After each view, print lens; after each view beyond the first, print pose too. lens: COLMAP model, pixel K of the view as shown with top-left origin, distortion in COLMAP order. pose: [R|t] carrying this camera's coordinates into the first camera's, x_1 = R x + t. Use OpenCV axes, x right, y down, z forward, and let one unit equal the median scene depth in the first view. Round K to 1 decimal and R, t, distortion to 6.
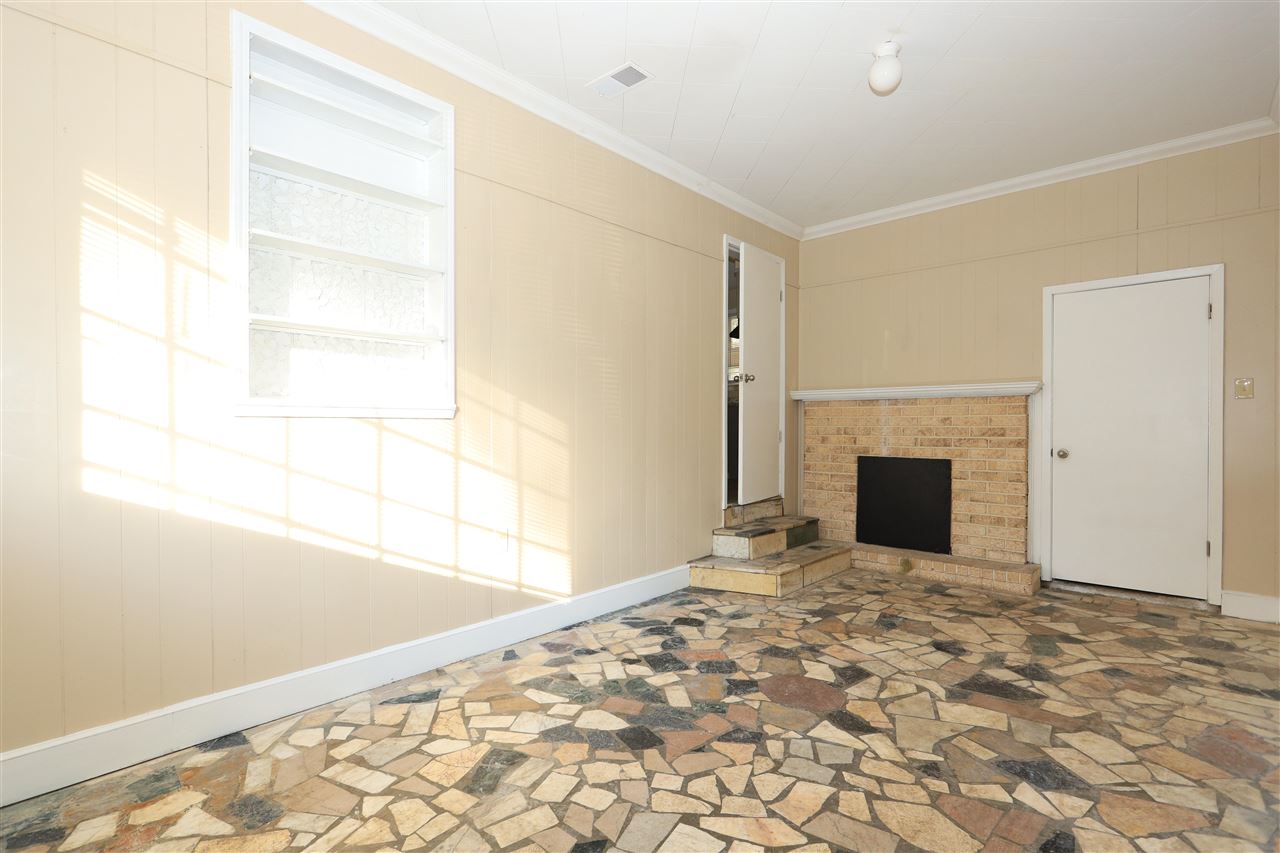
lens RADIAL K [[611.0, 0, 639.2], [0, 611.0, 428.6], [0, 0, 1]] dist [0.005312, 0.001645]
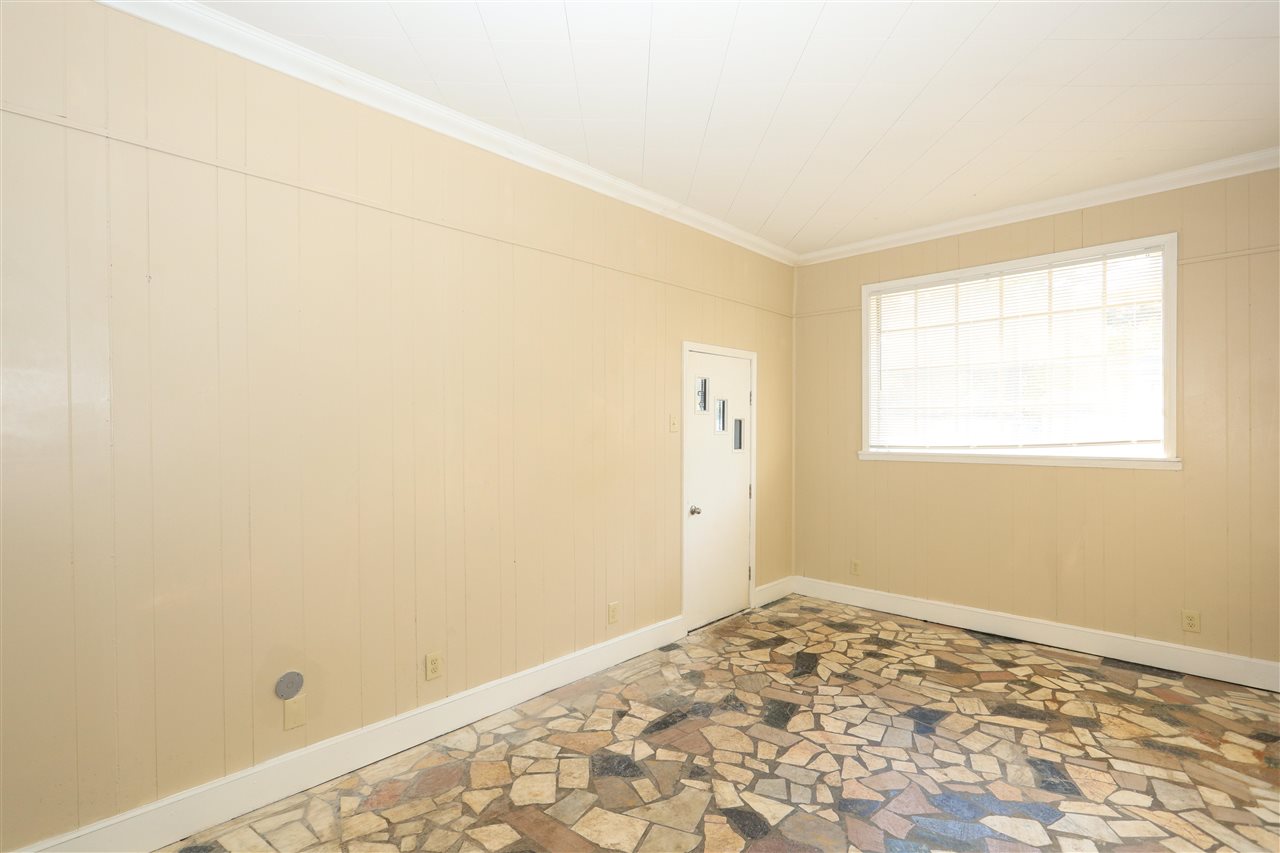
lens RADIAL K [[611.0, 0, 641.5], [0, 611.0, 426.4], [0, 0, 1]] dist [0.005312, 0.001645]
pose [[-0.999742, 0.000794, 0.022687, 0.563071], [0.000831, 0.999998, 0.001599, -0.153397], [-0.022686, 0.001617, -0.999741, 2.258462]]
